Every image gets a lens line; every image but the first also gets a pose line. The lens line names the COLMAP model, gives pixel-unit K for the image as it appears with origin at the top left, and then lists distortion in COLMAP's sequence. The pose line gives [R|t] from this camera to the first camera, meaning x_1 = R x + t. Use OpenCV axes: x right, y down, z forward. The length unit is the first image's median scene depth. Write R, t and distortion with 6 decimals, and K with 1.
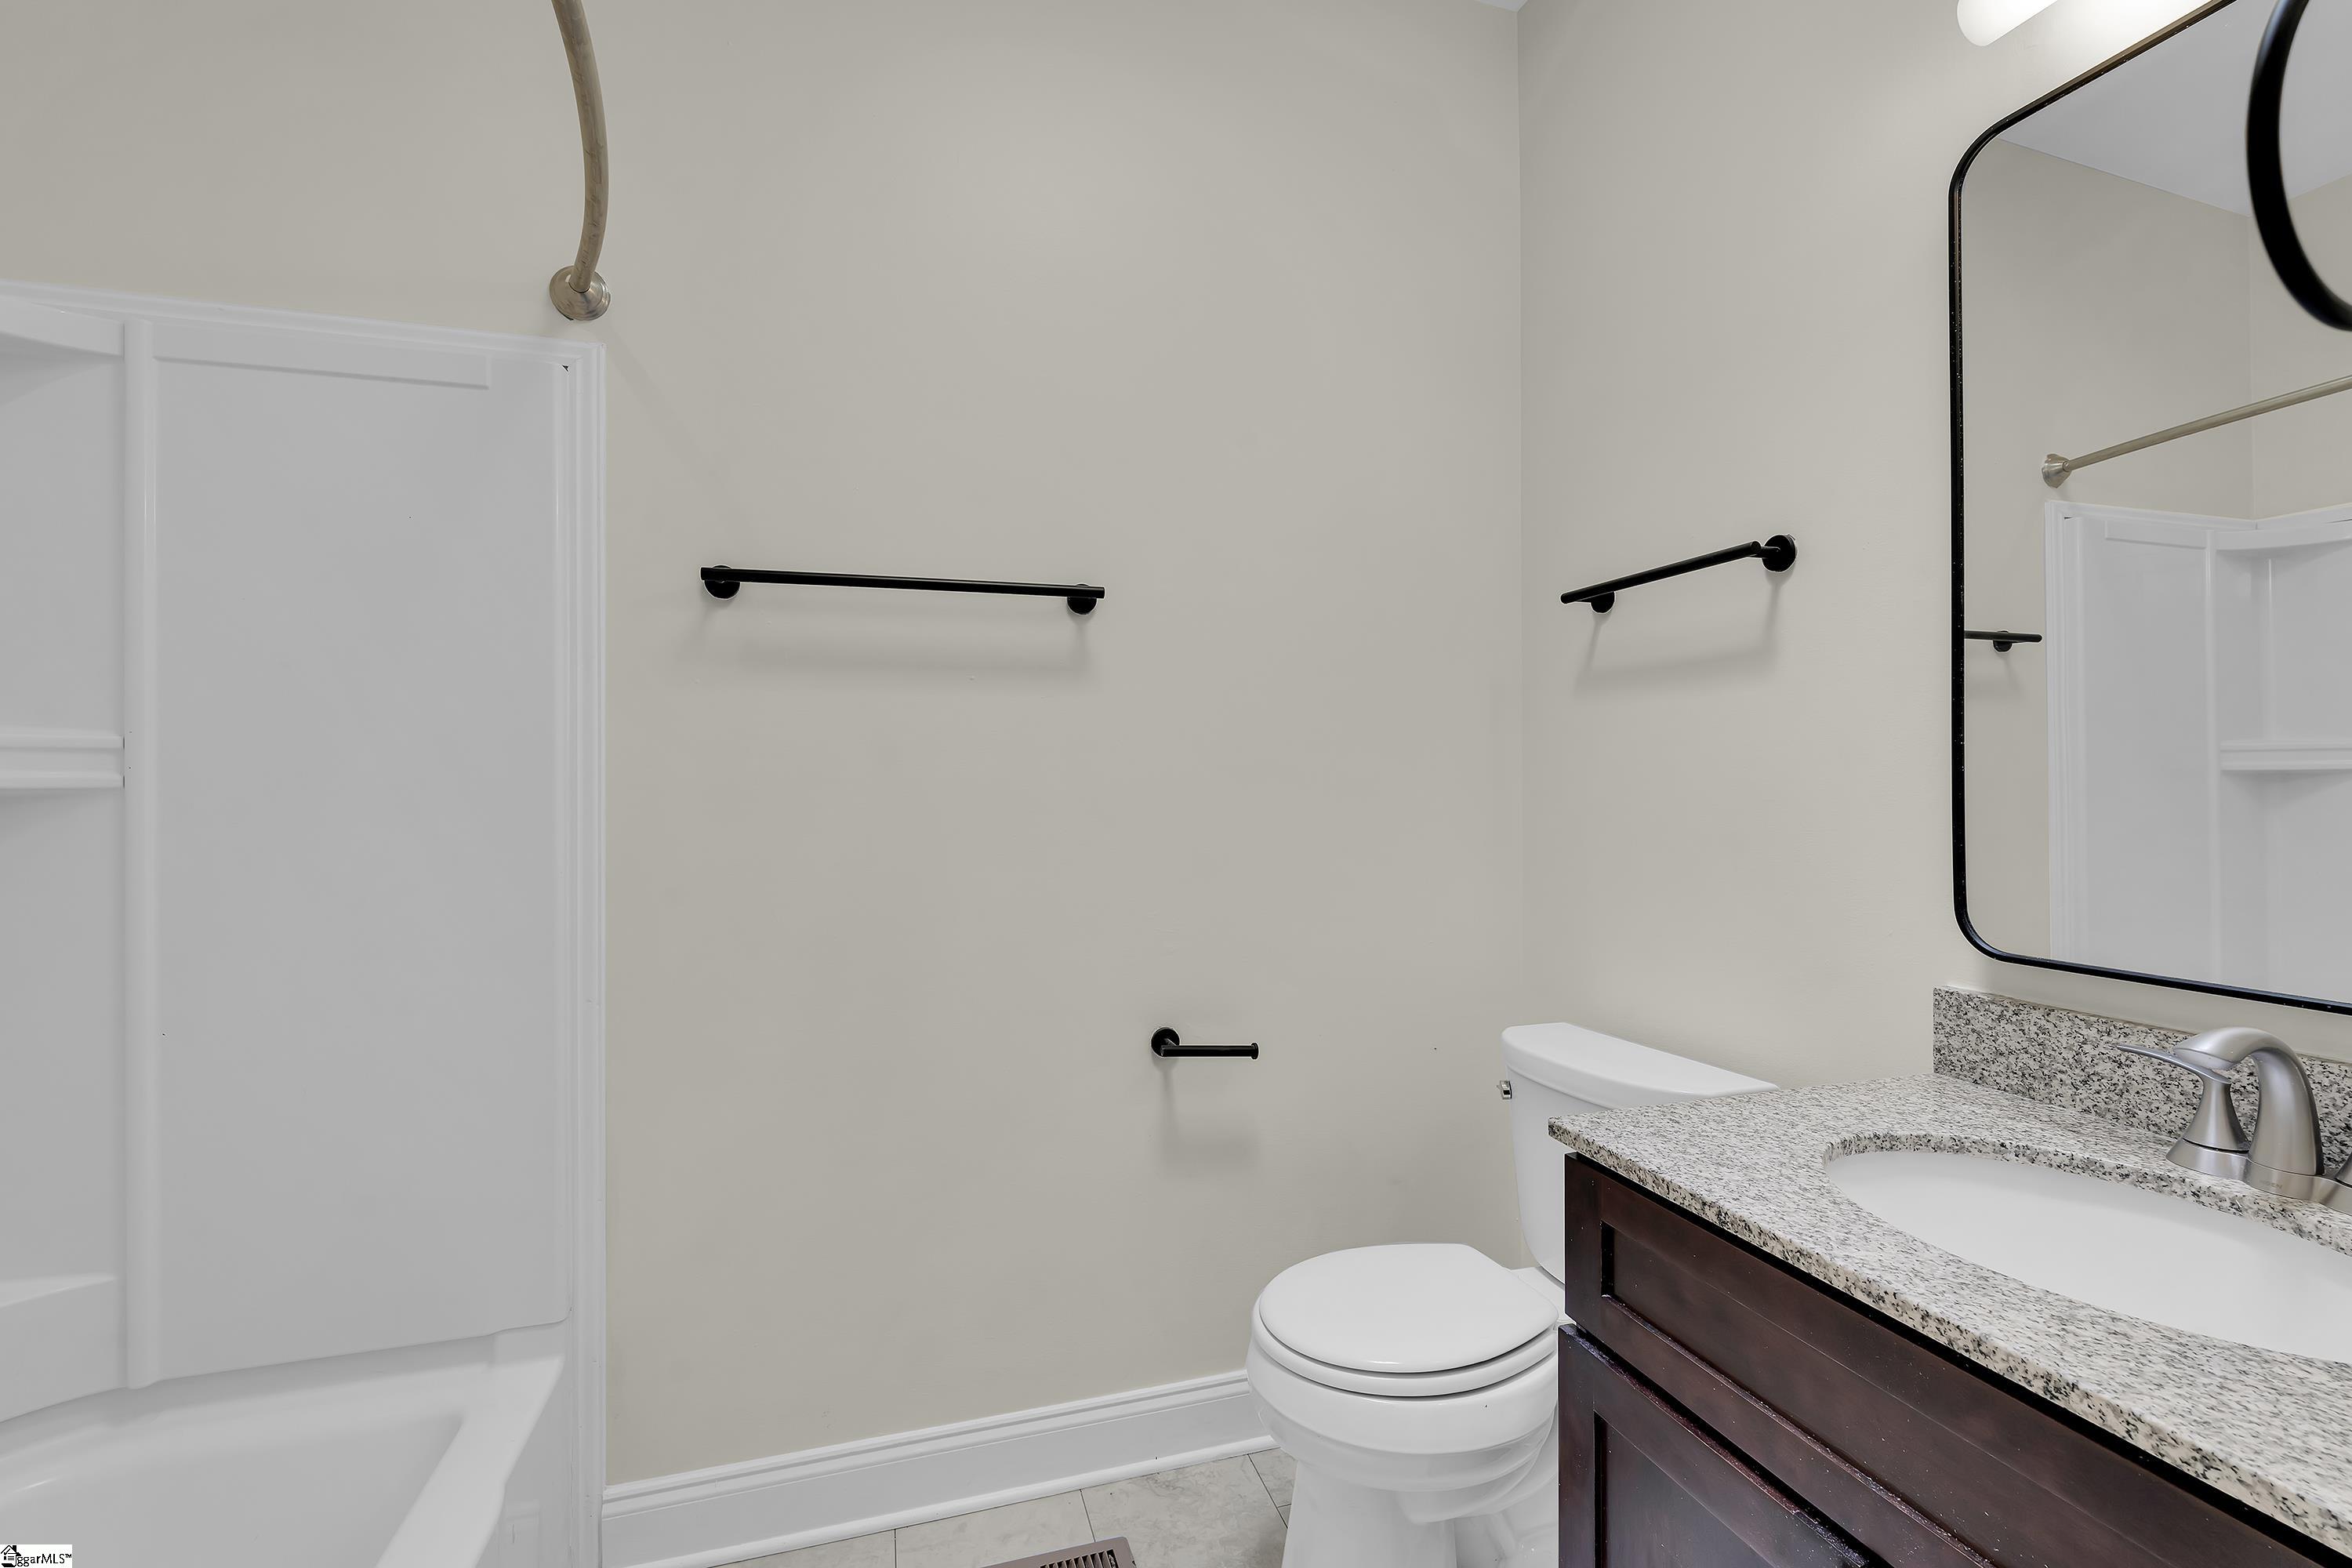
lens RADIAL K [[1025.2, 0, 1170.1], [0, 1025.2, 779.9], [0, 0, 1]] dist [-0.006528, 0.000228]
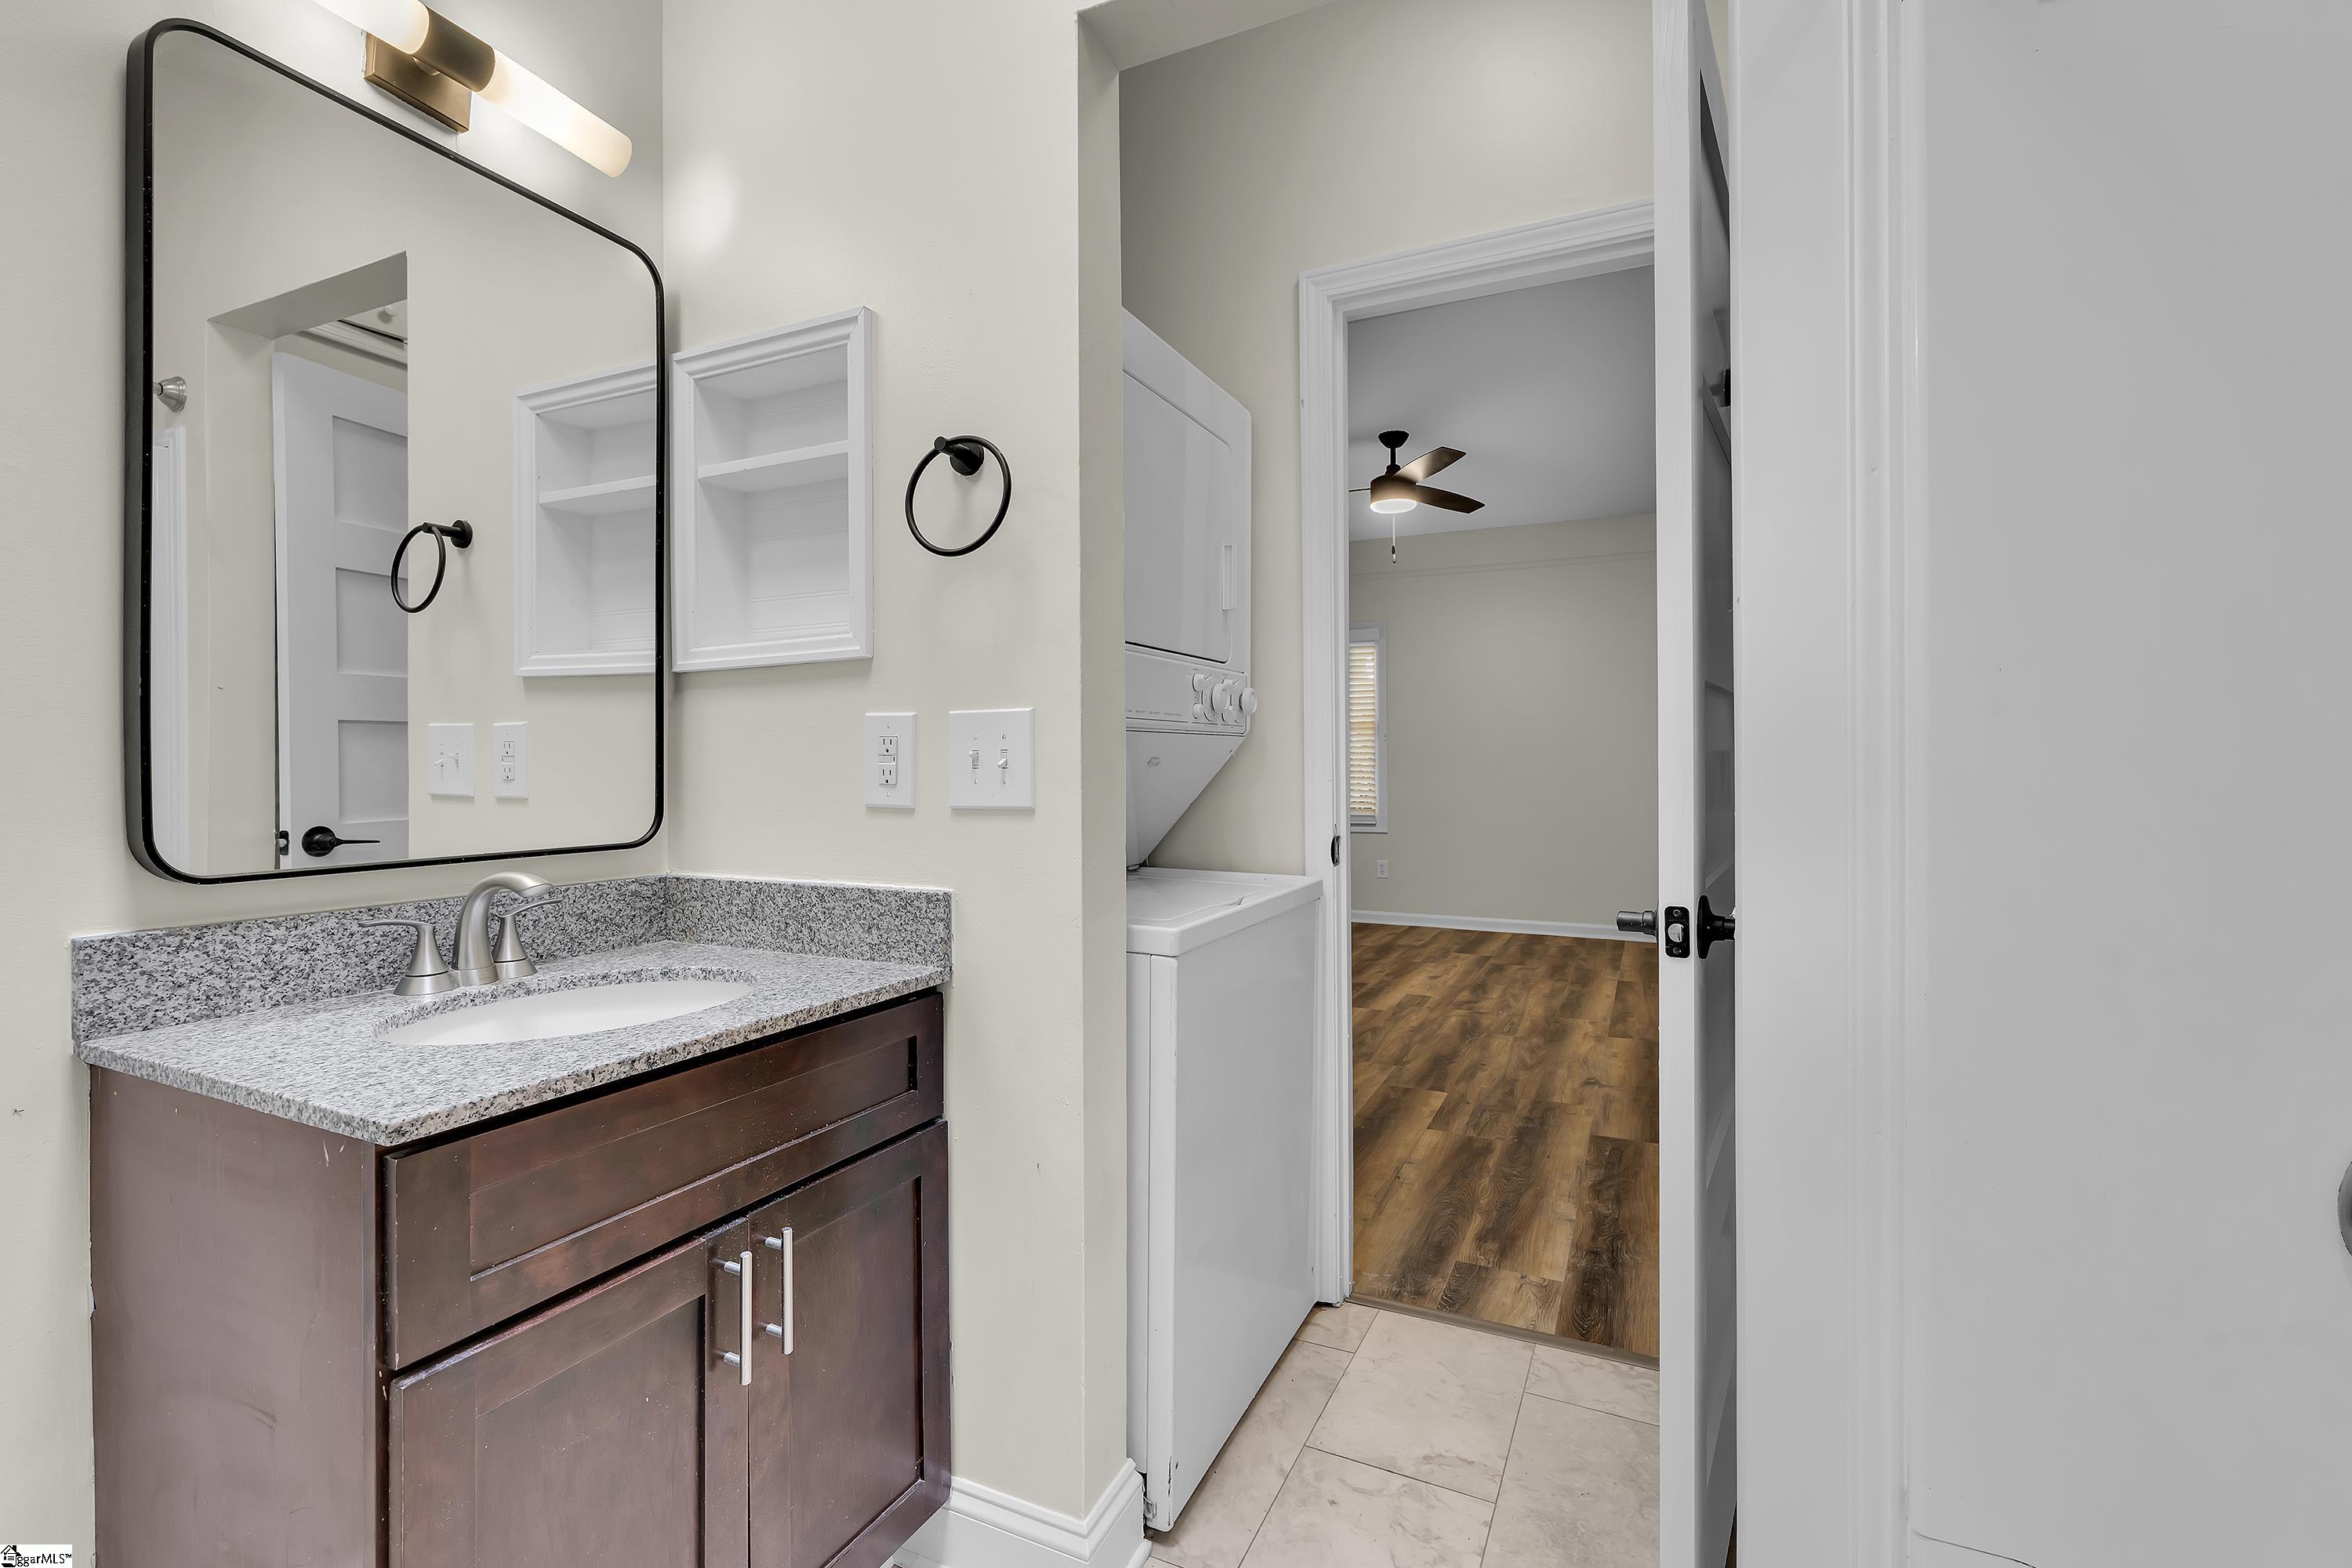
lens RADIAL K [[1025.2, 0, 1174.7], [0, 1025.2, 769.1], [0, 0, 1]] dist [-0.006528, 0.000228]
pose [[-0.737941, -0.000086, 0.674865, -0.548974], [0.004604, 0.999976, 0.005162, 0.069277], [-0.674849, 0.006917, -0.737923, 1.143420]]
